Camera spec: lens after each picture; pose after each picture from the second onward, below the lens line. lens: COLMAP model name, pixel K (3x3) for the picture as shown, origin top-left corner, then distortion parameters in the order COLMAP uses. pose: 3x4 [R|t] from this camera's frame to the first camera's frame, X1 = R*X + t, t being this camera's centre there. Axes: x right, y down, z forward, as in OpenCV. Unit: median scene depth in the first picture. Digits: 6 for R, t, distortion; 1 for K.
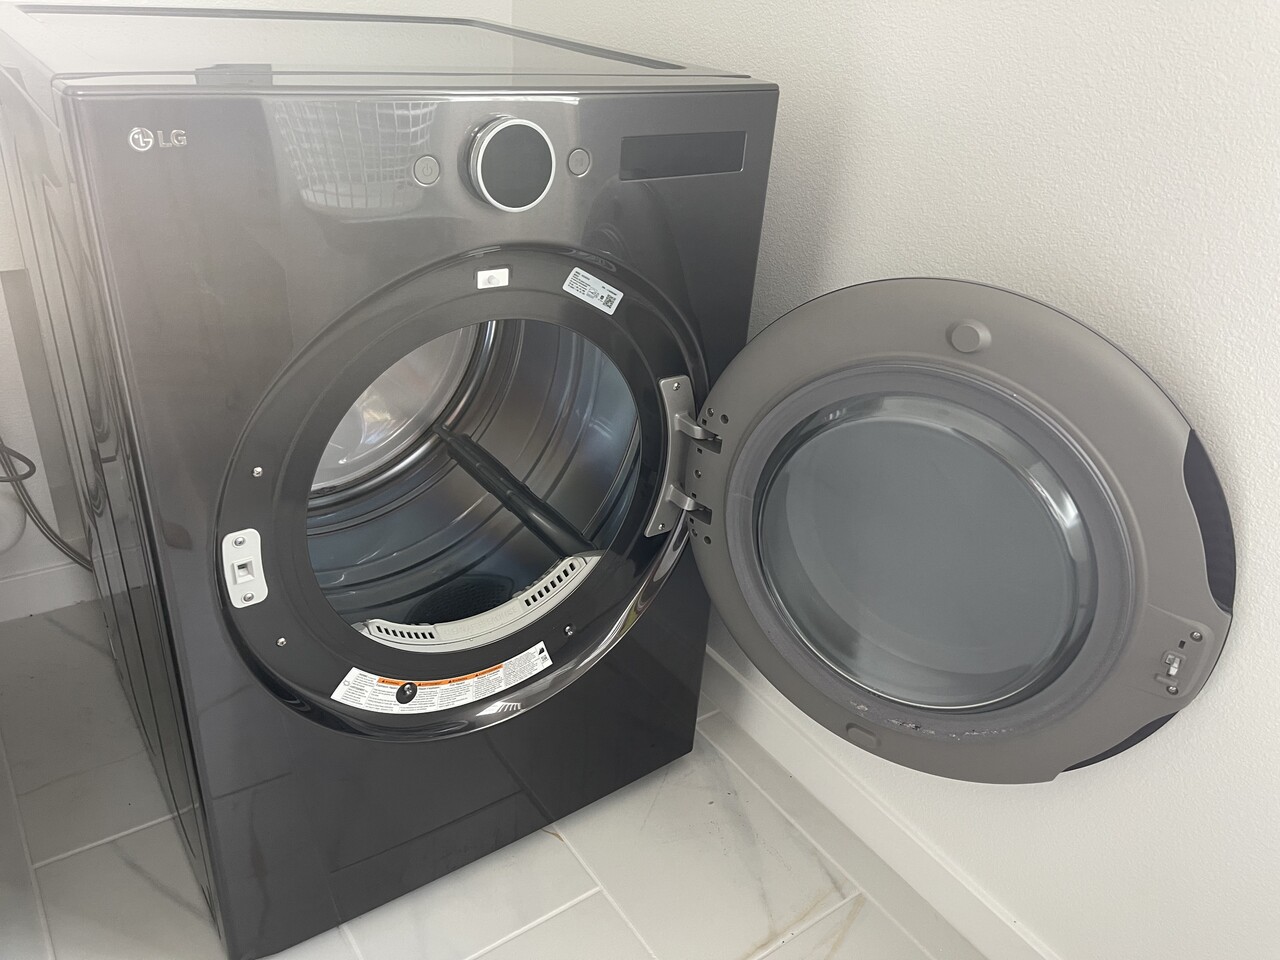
lens RADIAL K [[931.4, 0, 640.0], [0, 931.4, 480.0], [0, 0, 1]] dist [0.056760, -0.098964]
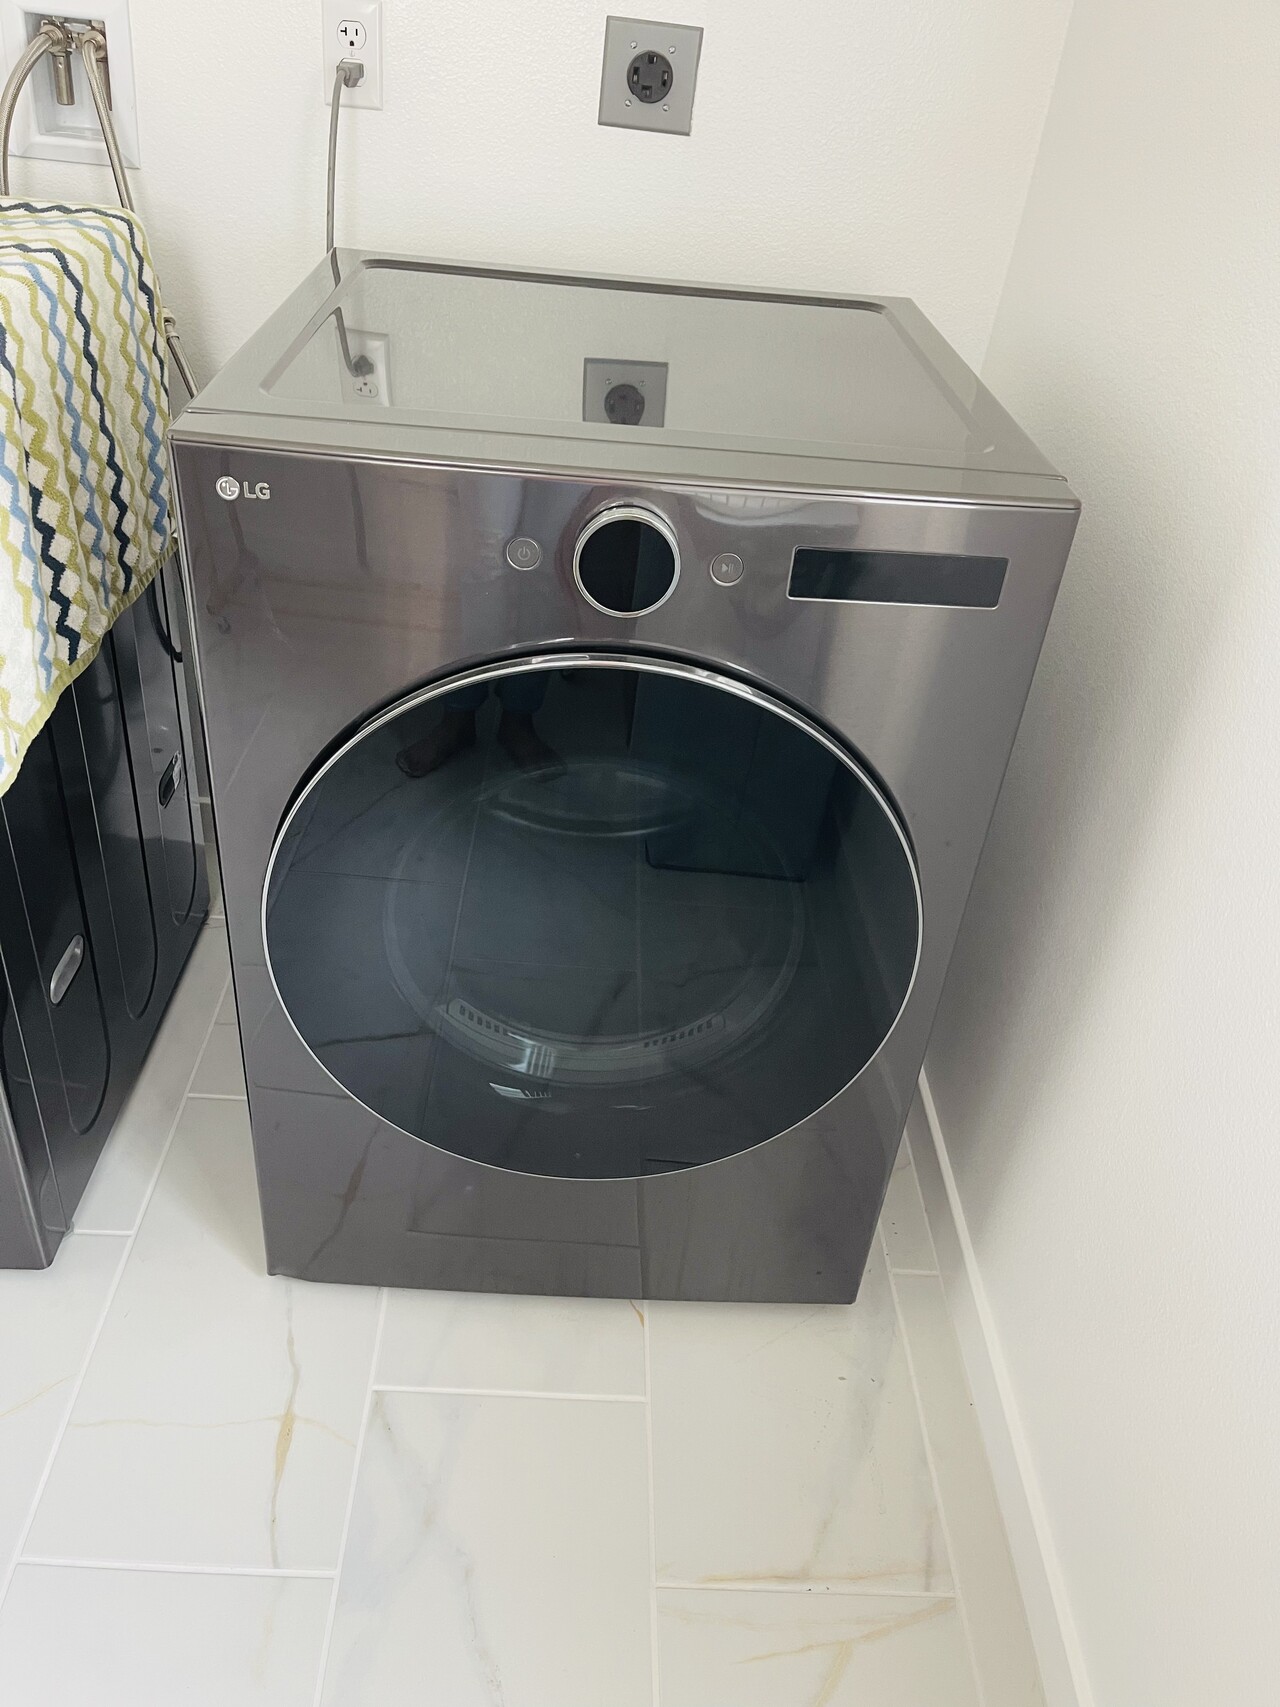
lens RADIAL K [[1242.1, 0, 640.0], [0, 1242.1, 853.5], [0, 0, 1]] dist [0.056760, -0.098964]
pose [[0.818090, 0.317575, -0.479452, 0.349613], [-0.293035, 0.947546, 0.127621, -0.167379], [0.494832, 0.036091, 0.868239, 0.032590]]
